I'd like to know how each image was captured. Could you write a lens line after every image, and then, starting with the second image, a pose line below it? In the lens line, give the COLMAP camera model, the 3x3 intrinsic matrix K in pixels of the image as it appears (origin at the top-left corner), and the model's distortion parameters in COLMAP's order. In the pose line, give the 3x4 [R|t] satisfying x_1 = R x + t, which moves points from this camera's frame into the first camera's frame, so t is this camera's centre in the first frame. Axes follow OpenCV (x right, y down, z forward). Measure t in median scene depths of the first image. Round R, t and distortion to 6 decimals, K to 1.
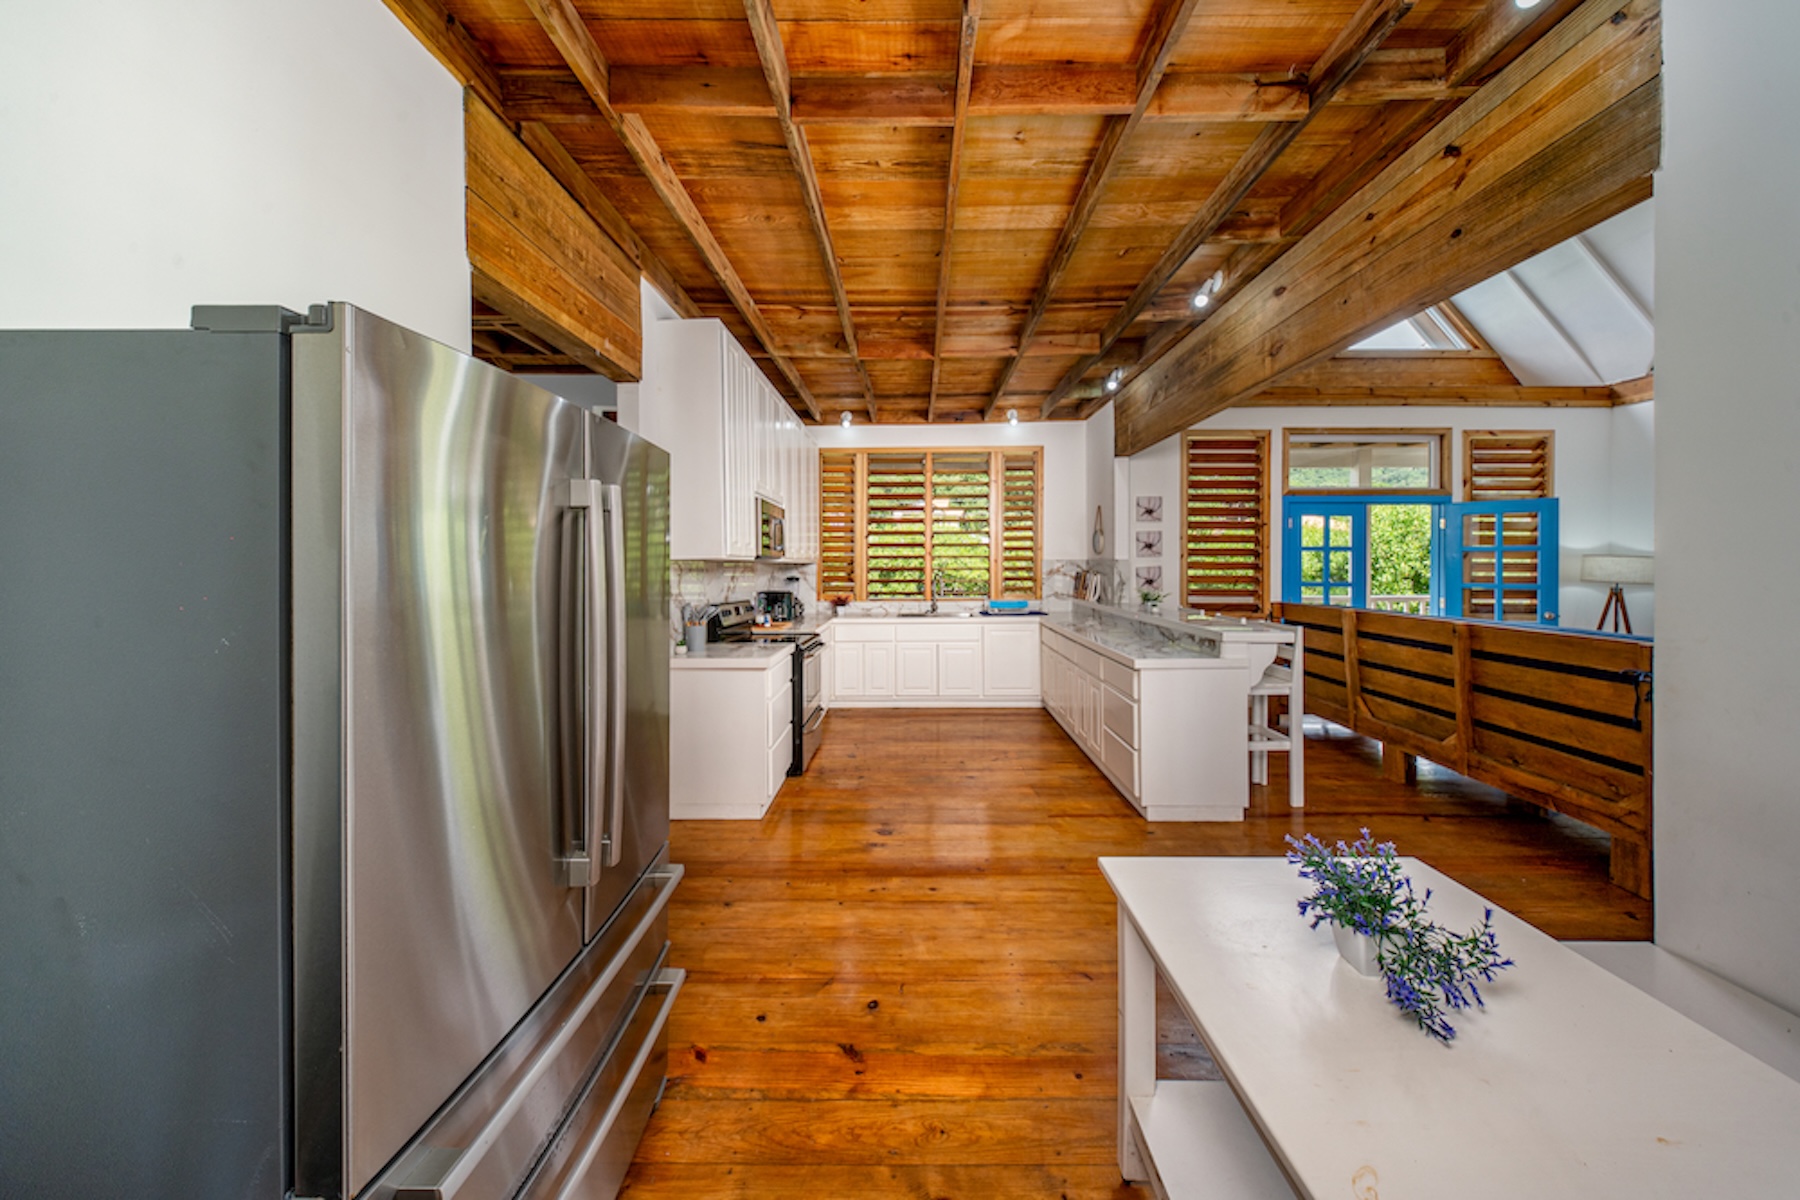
lens RADIAL K [[565.7, 0, 915.3], [0, 565.7, 574.9], [0, 0, 1]] dist [0.005983, -0.000131]
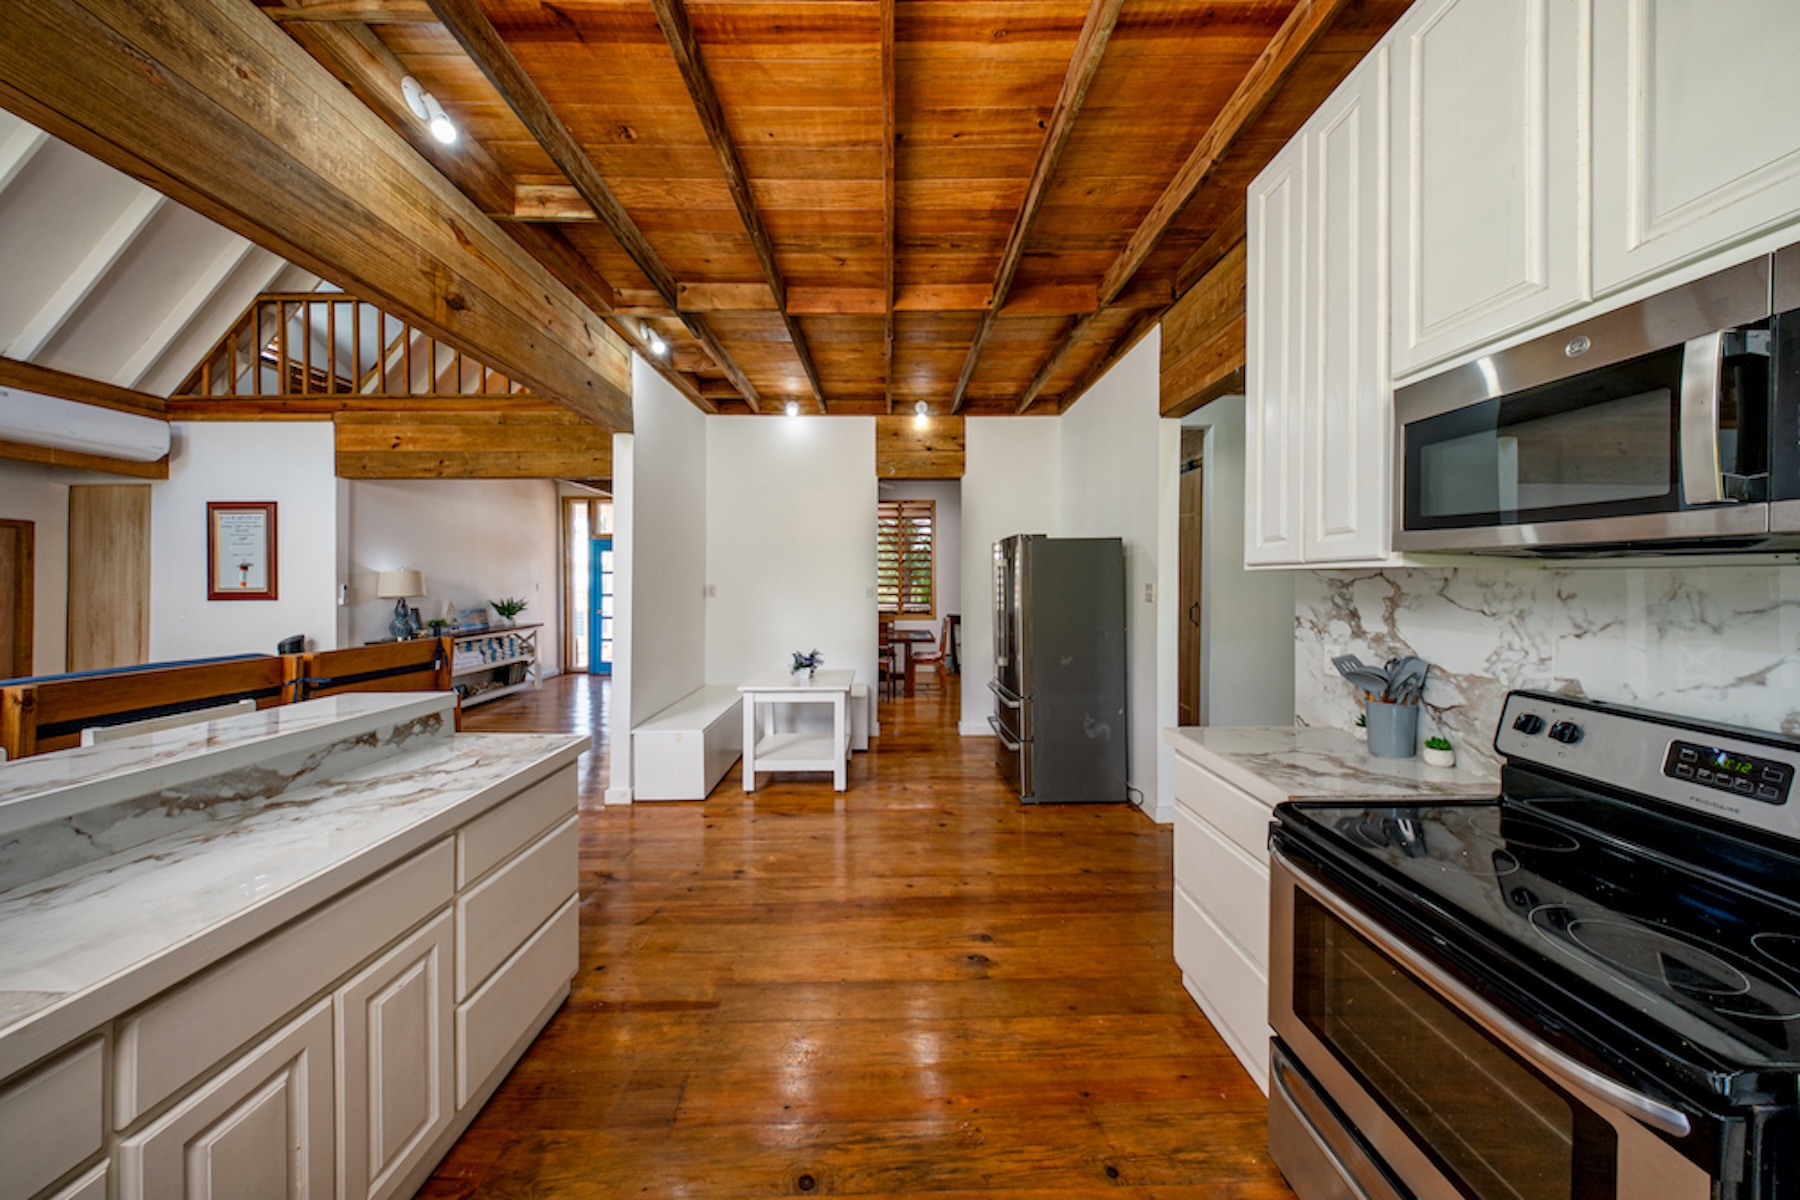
lens RADIAL K [[571.3, 0, 891.6], [0, 571.3, 582.3], [0, 0, 1]] dist [-0.002592, -0.000199]
pose [[-0.999961, 0.007699, -0.004243, 0.029417], [0.007611, 0.999764, 0.020363, -0.017345], [0.004399, 0.020330, -0.999784, 0.917097]]
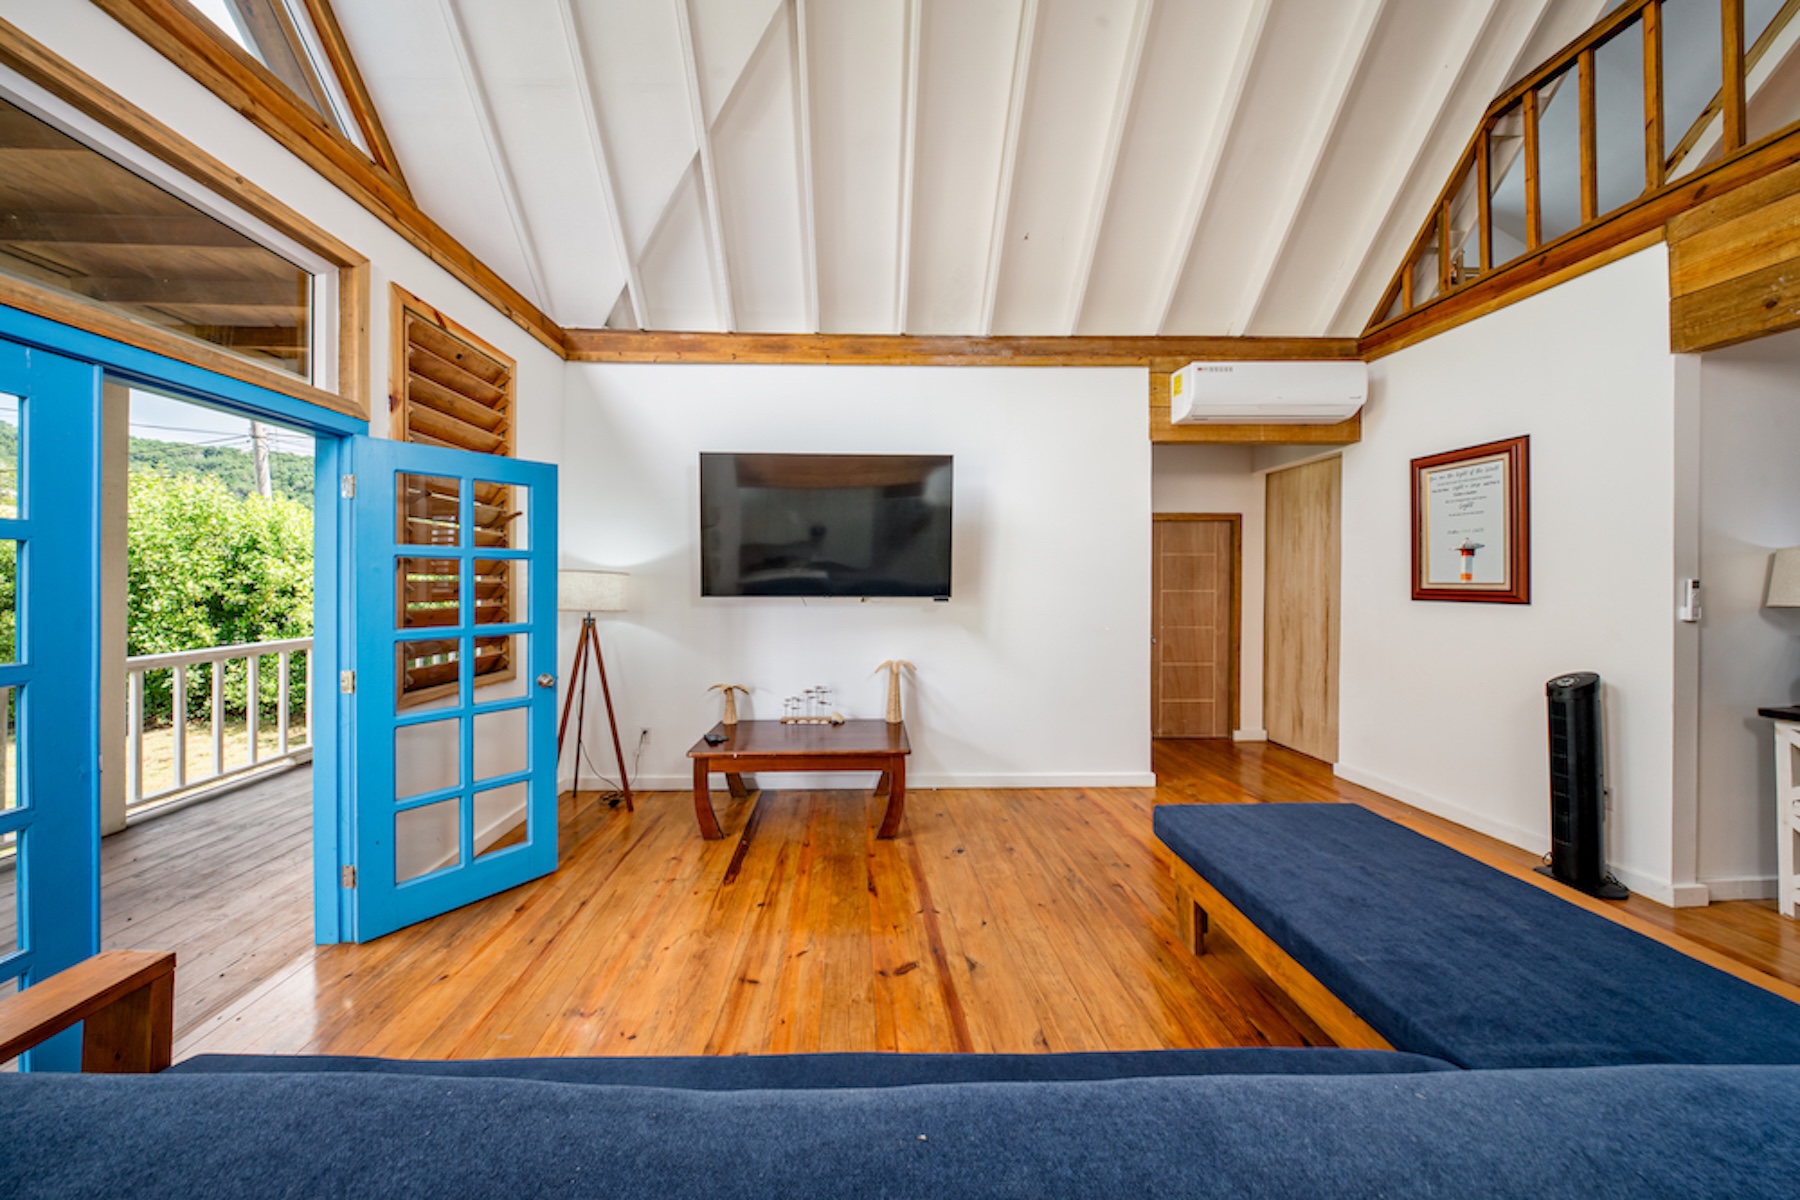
lens RADIAL K [[558.6, 0, 881.0], [0, 558.6, 576.2], [0, 0, 1]] dist [-0.001265, -0.000087]
pose [[-0.037018, 0.005275, 0.999301, 0.507717], [0.022479, 0.999737, -0.004445, -0.015570], [-0.999062, 0.022299, -0.037127, 0.625940]]
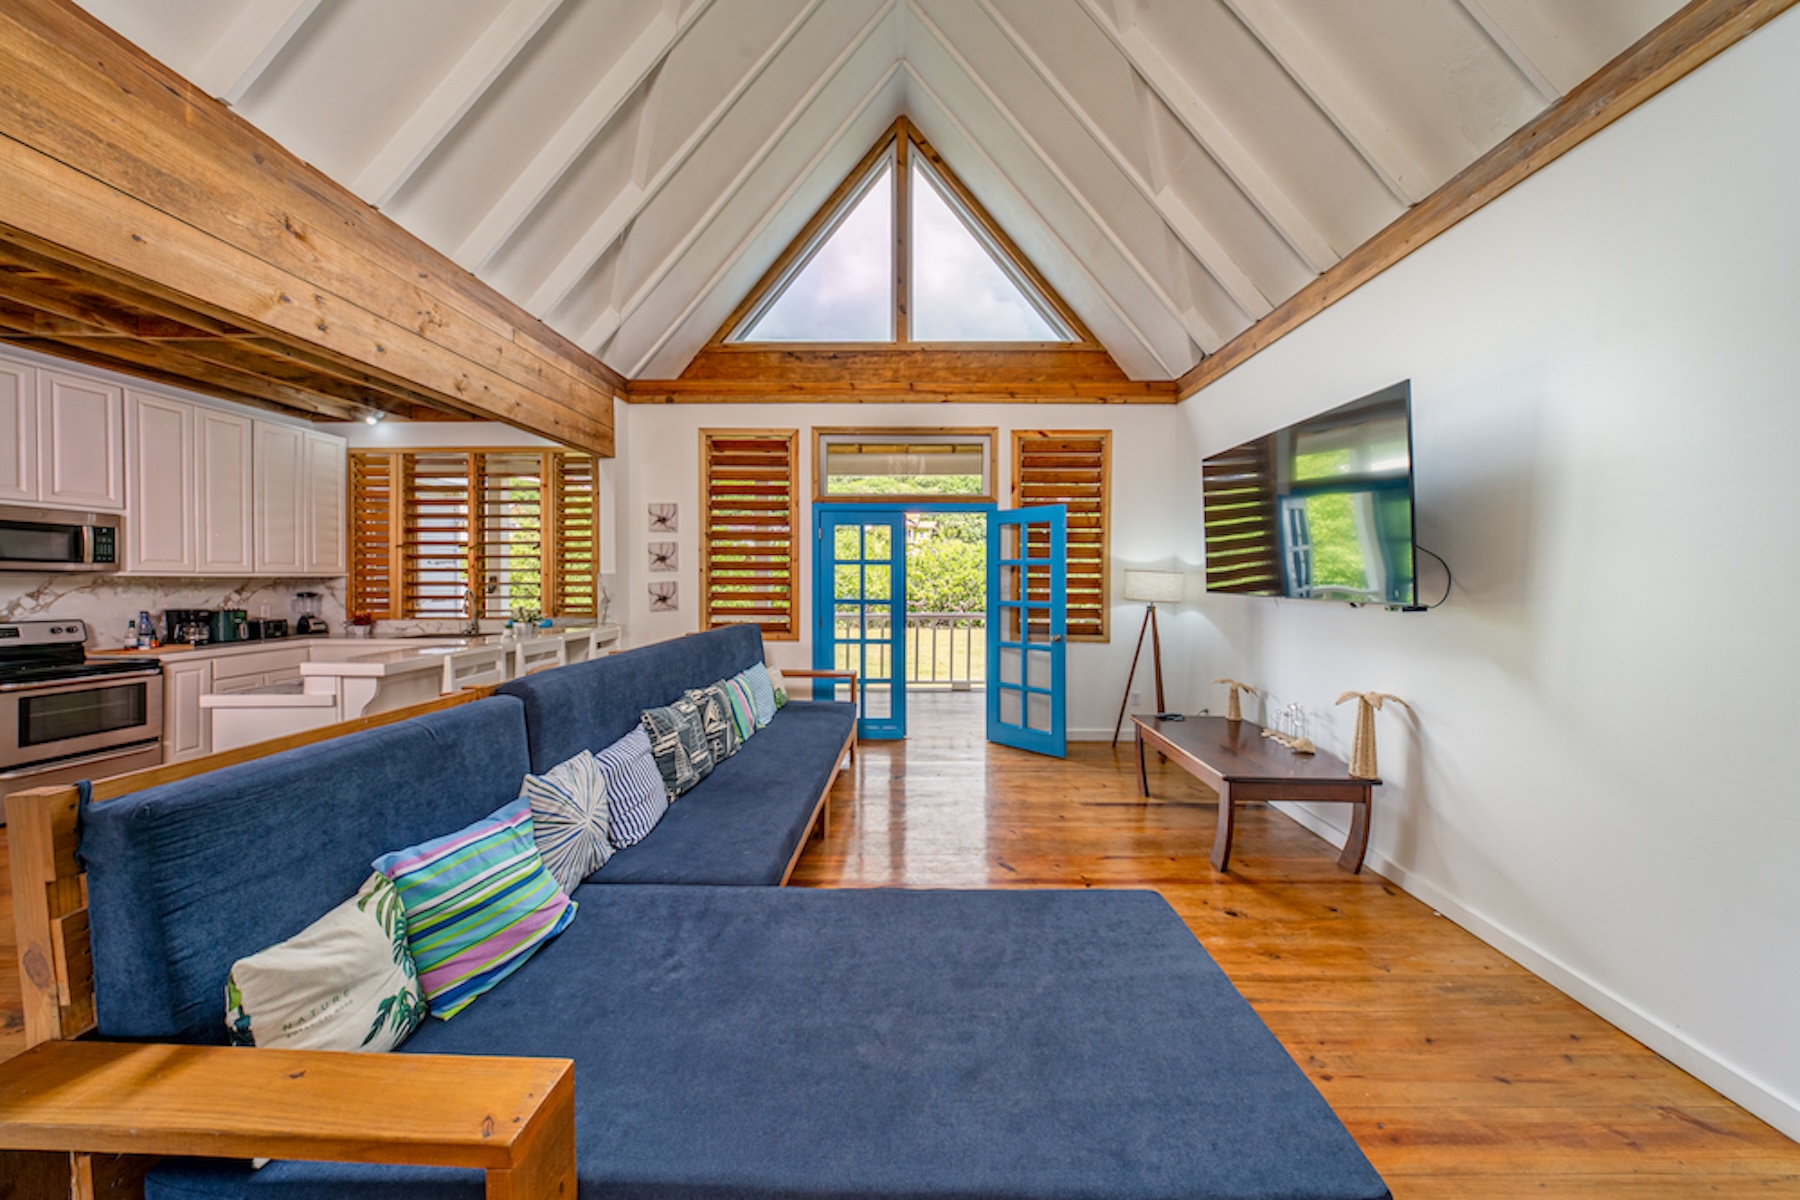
lens RADIAL K [[588.8, 0, 907.6], [0, 588.8, 579.6], [0, 0, 1]] dist [0.007280, -0.000067]
pose [[0.999952, 0.001817, -0.009594, 0.791813], [-0.001979, 0.999856, -0.016826, -0.003151], [0.009562, 0.016844, 0.999812, 0.075458]]
